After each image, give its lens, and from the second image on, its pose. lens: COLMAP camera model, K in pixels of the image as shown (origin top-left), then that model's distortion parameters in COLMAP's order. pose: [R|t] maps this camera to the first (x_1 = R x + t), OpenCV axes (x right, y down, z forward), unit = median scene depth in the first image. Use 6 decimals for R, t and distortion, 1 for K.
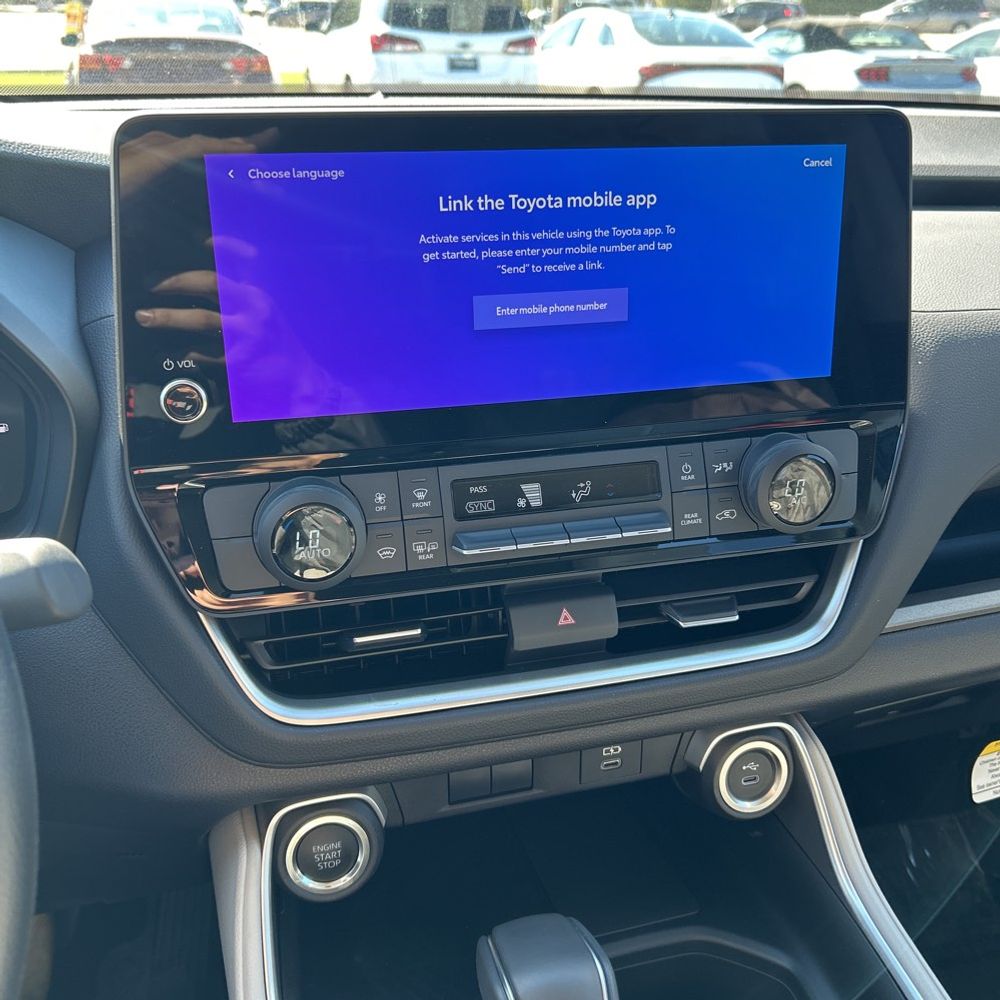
lens RADIAL K [[1079.5, 0, 496.5], [0, 1079.5, 499.4], [0, 0, 1]] dist [-0.032357, 0.000000]
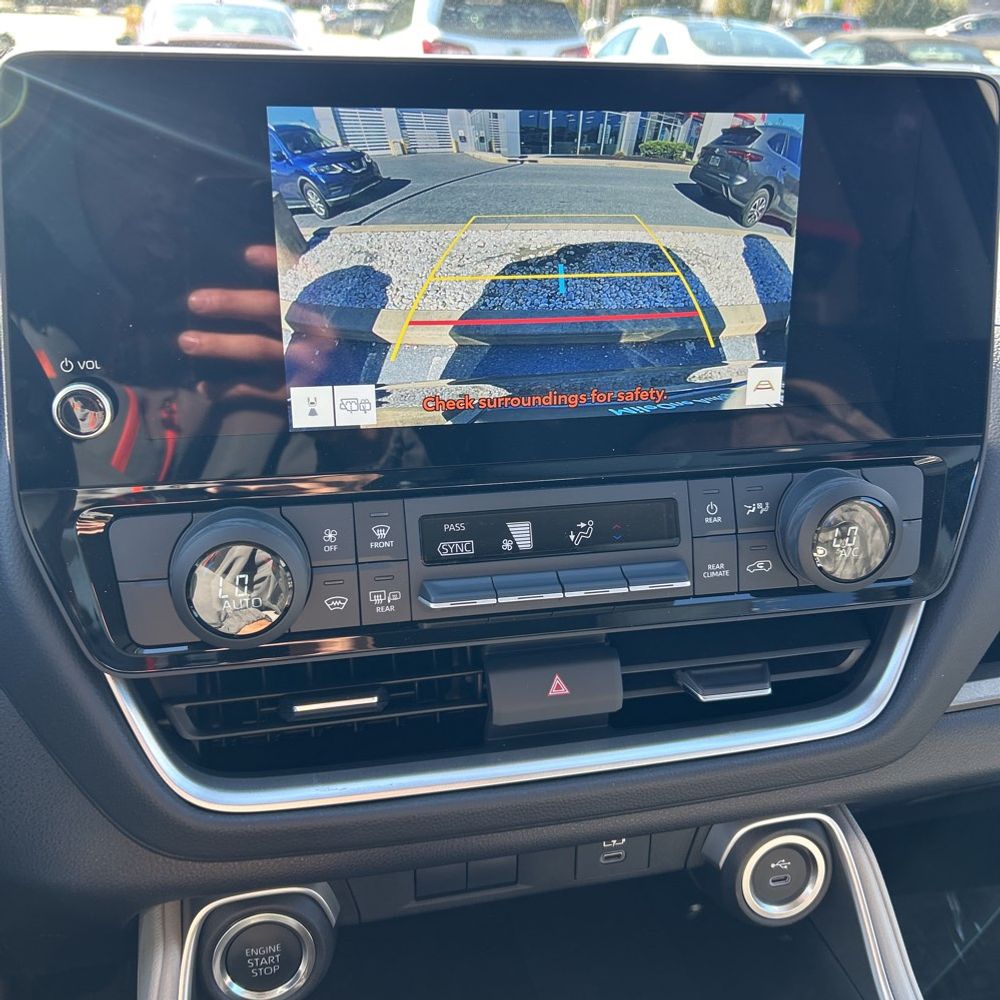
lens RADIAL K [[1079.5, 0, 503.4], [0, 1079.5, 501.2], [0, 0, 1]] dist [-0.032357, 0.000000]
pose [[0.998950, 0.030928, -0.033805, 0.044406], [-0.031210, 0.999482, -0.007847, -0.022471], [0.033545, 0.008893, 0.999398, 0.172370]]
